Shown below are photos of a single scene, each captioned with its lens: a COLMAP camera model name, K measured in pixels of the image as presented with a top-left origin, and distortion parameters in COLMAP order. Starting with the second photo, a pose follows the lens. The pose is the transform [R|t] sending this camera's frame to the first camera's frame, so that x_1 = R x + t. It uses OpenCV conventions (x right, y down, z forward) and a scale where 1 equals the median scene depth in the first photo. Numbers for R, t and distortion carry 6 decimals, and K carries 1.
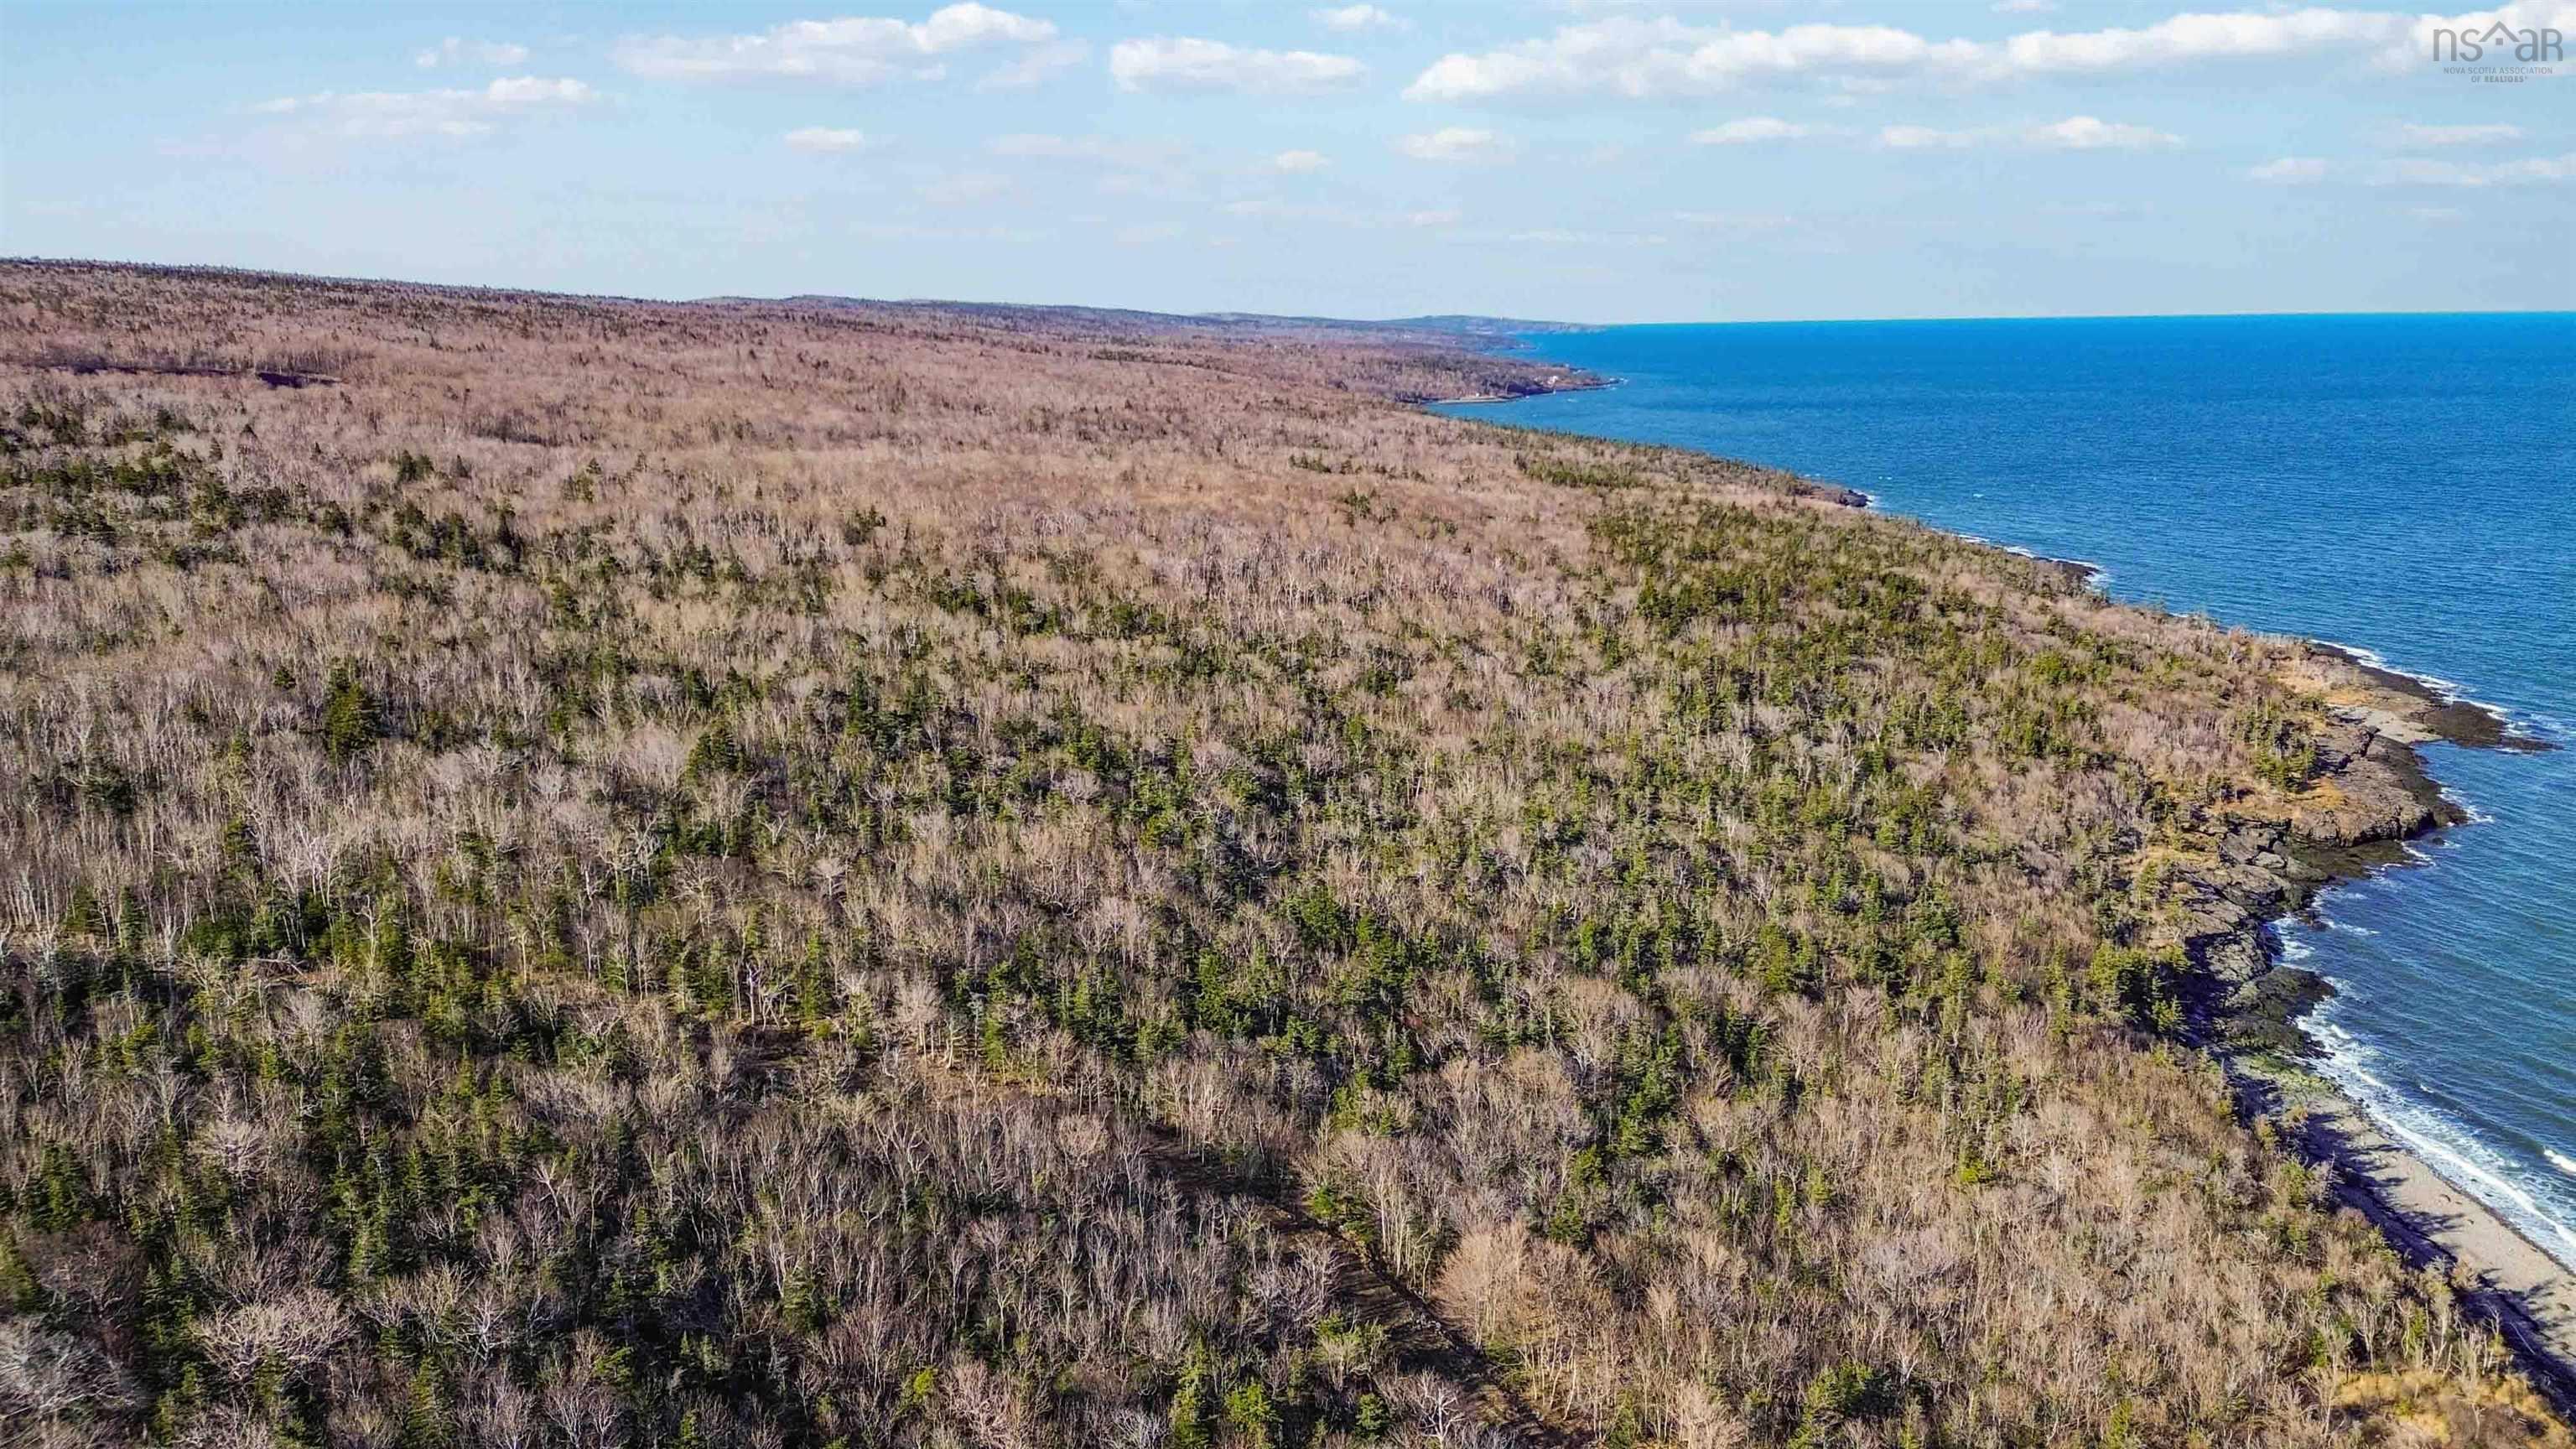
lens RADIAL K [[1783.9, 0, 1280.3], [0, 1783.9, 748.9], [0, 0, 1]] dist [0.064315, -0.044457]
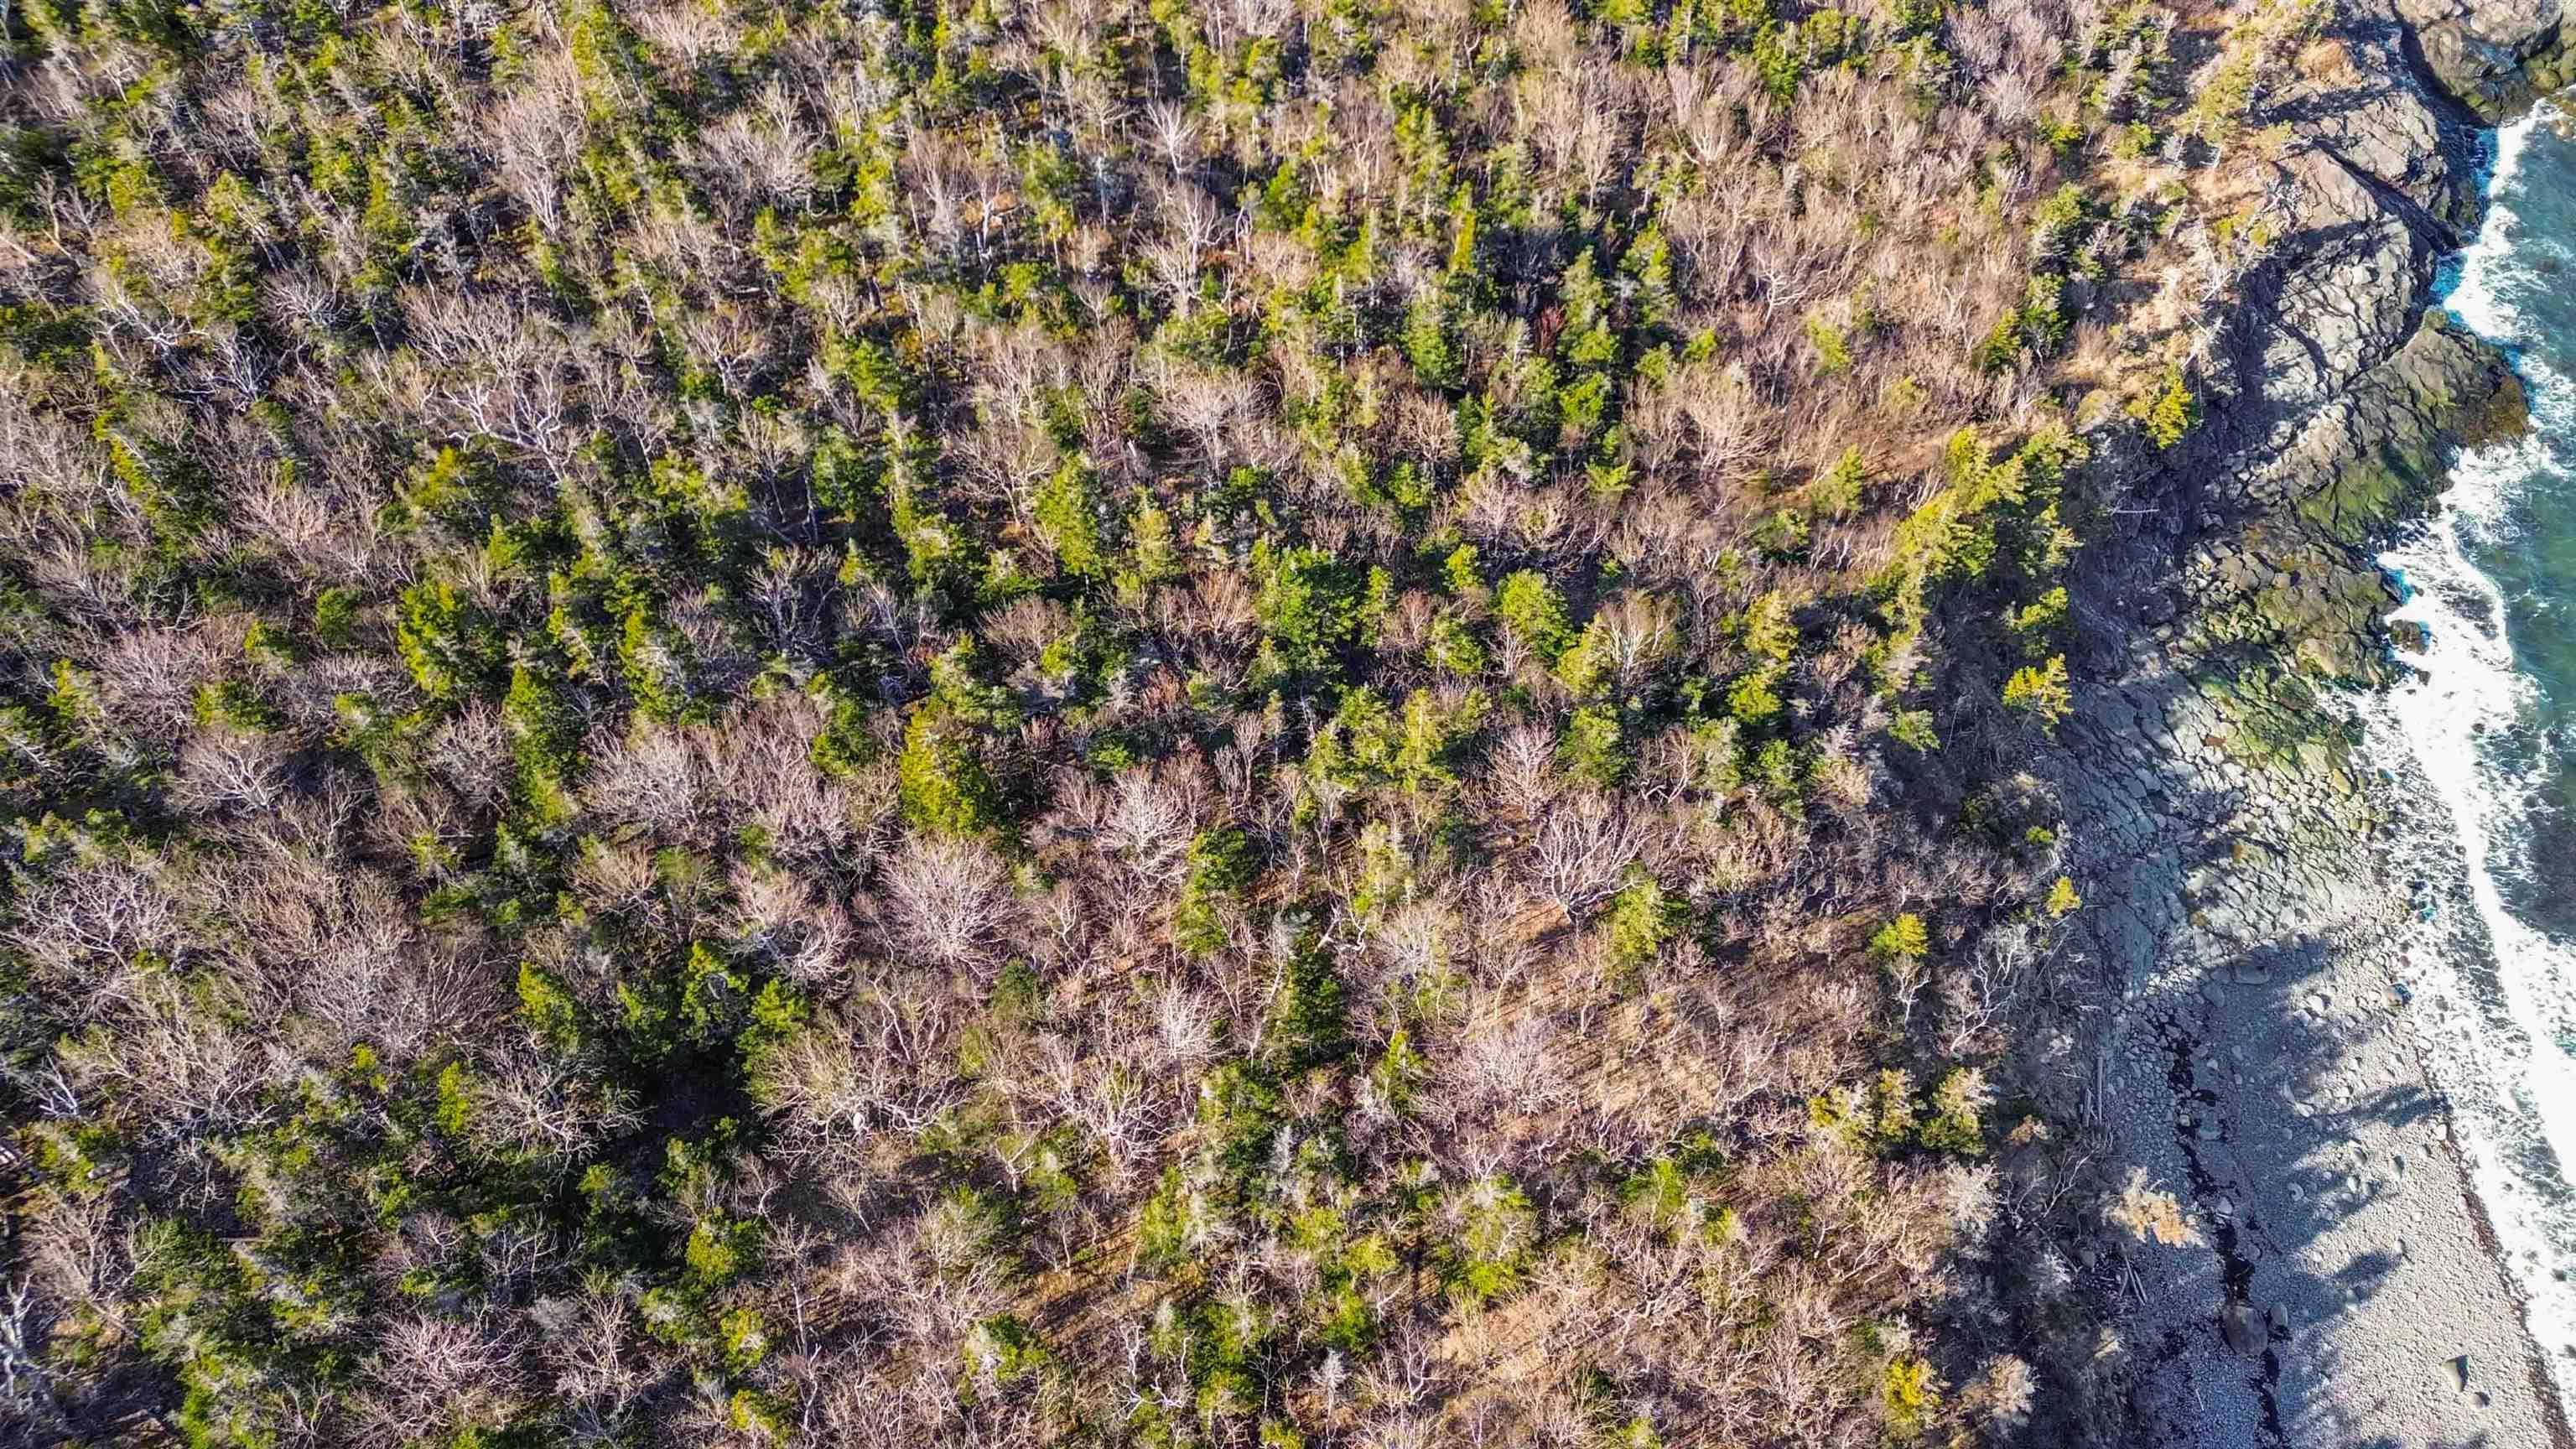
lens RADIAL K [[1783.9, 0, 1284.1], [0, 1783.9, 730.8], [0, 0, 1]] dist [0.064315, -0.044457]
pose [[0.997714, 0.047703, -0.047862, 0.226285], [-0.005037, 0.758809, 0.651294, -0.074773], [0.067387, -0.649564, 0.757315, 0.444073]]
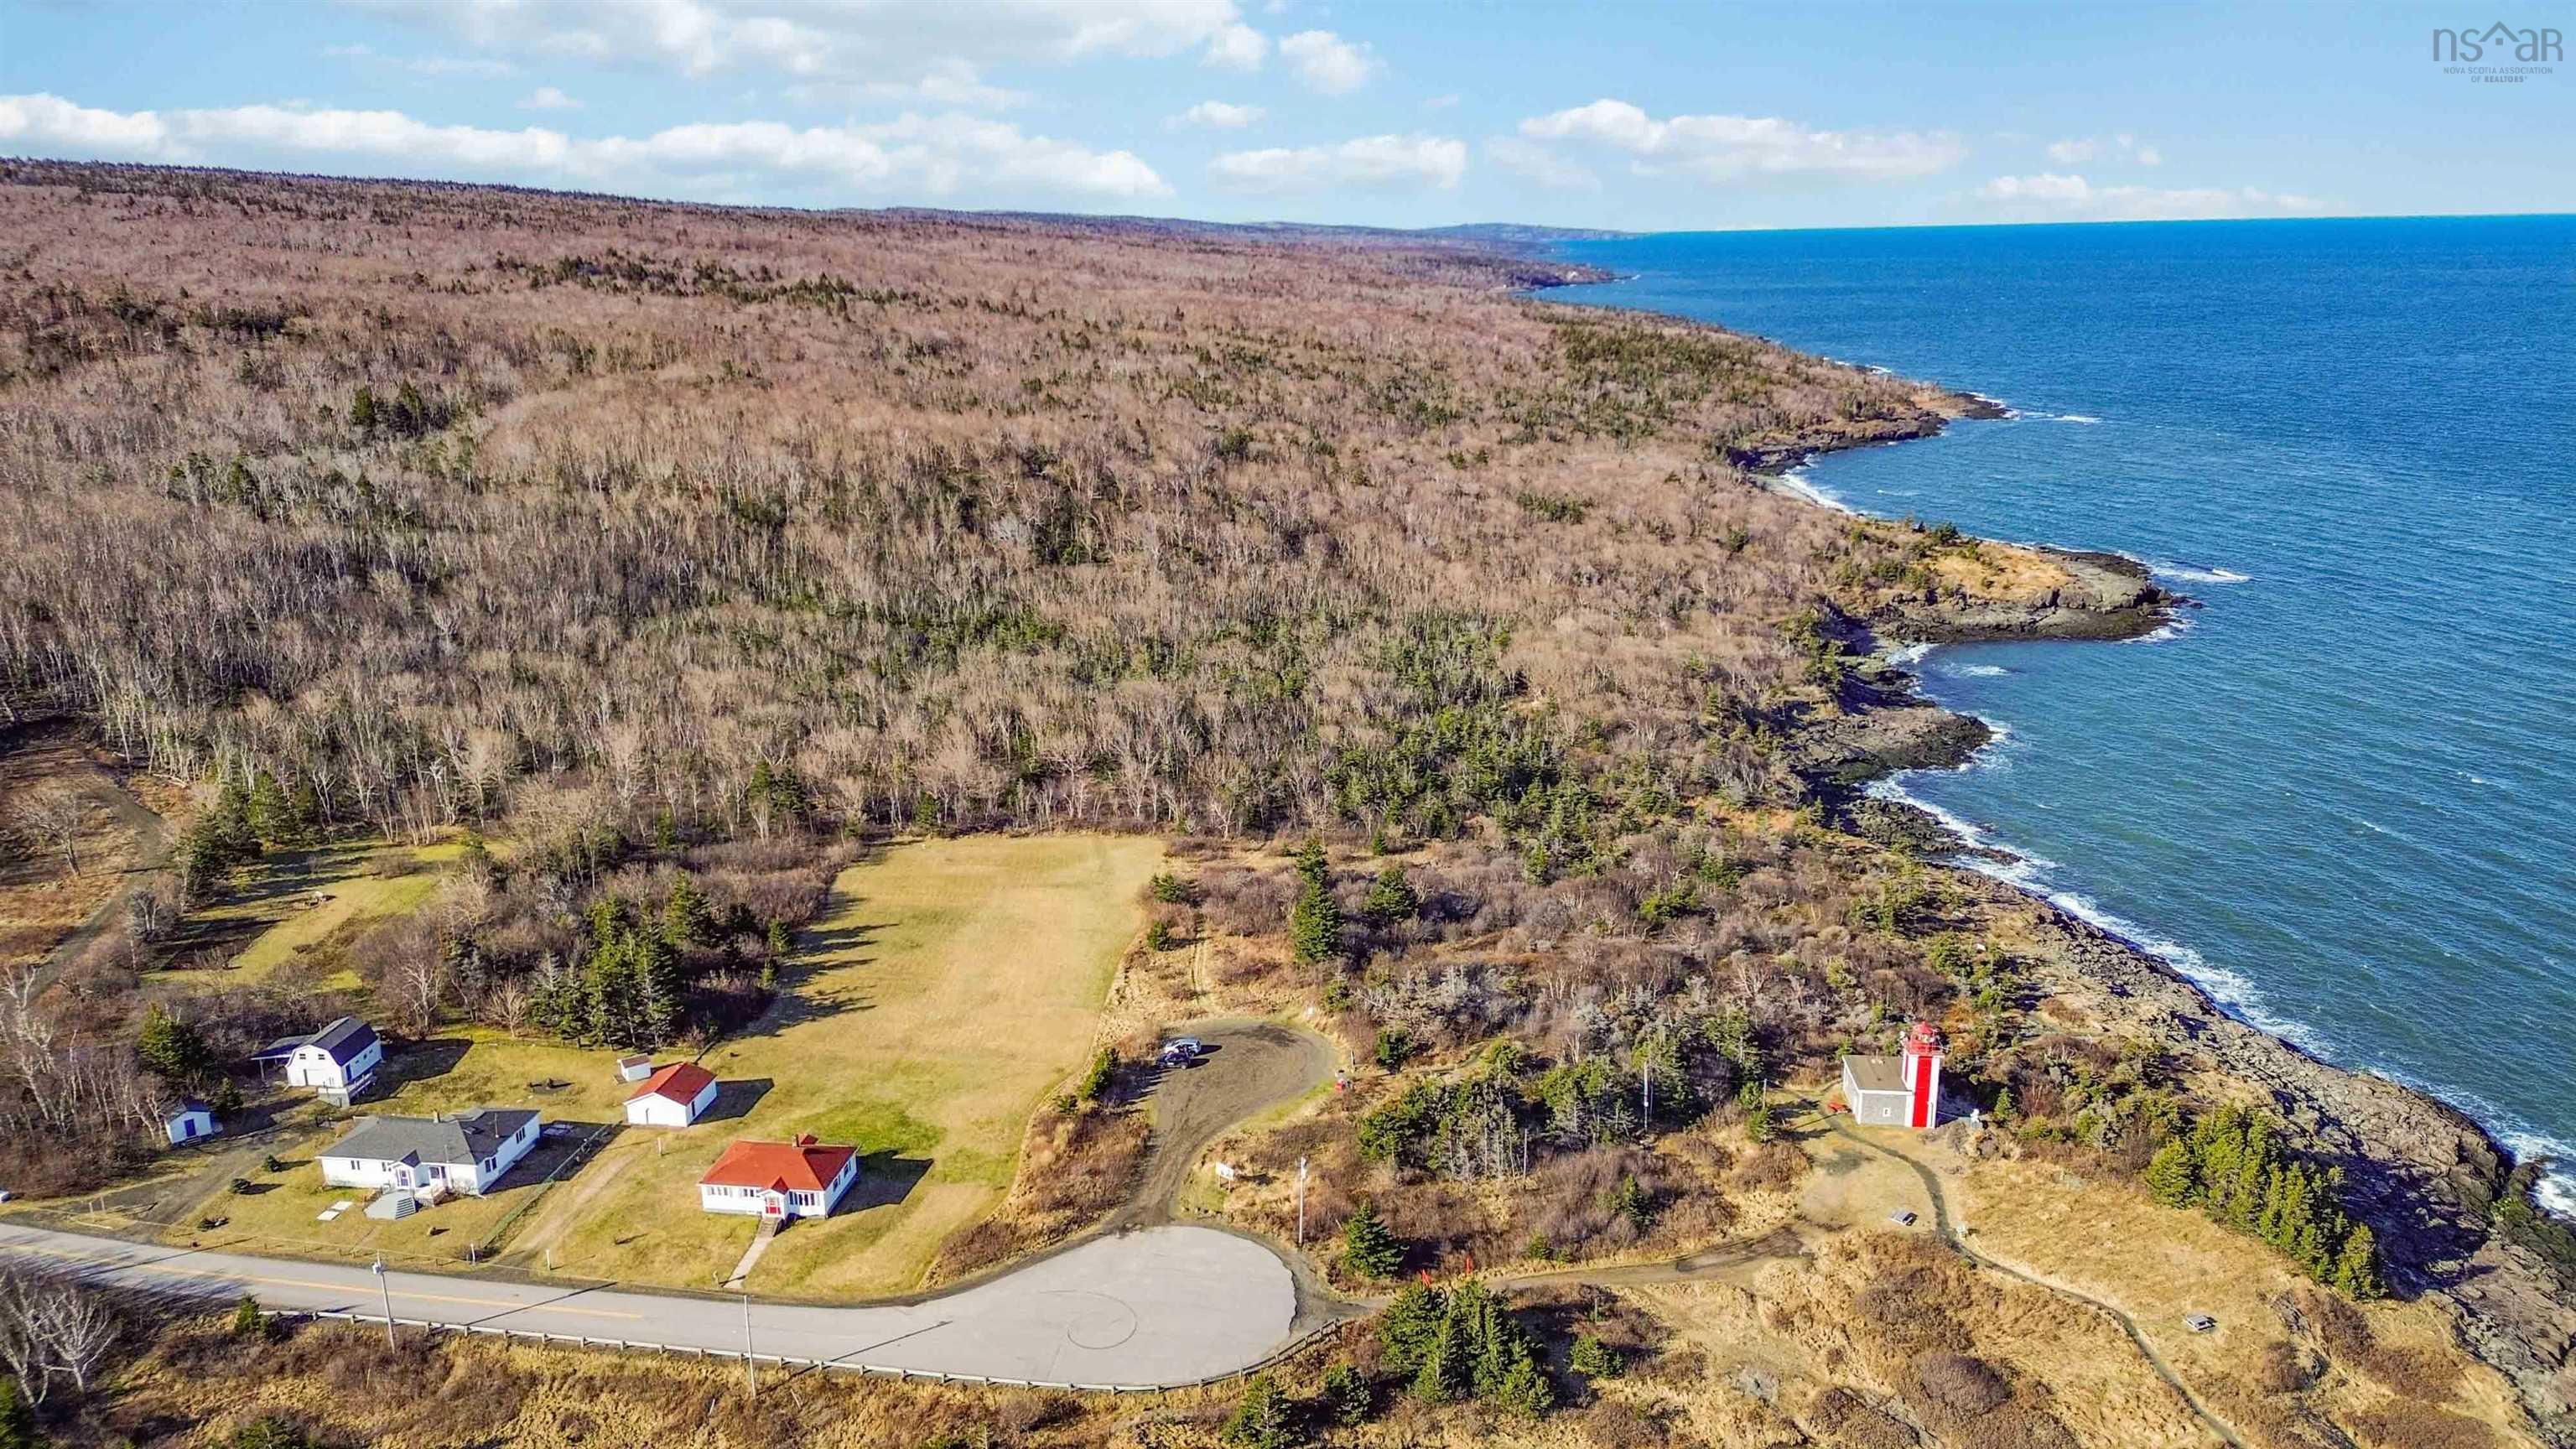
lens RADIAL K [[1783.9, 0, 1284.7], [0, 1783.9, 731.9], [0, 0, 1]] dist [0.064315, -0.044457]
pose [[0.999844, -0.002452, -0.017504, -0.090328], [0.003110, 0.999287, 0.037639, 0.313293], [0.017400, -0.037687, 0.999138, -1.194944]]
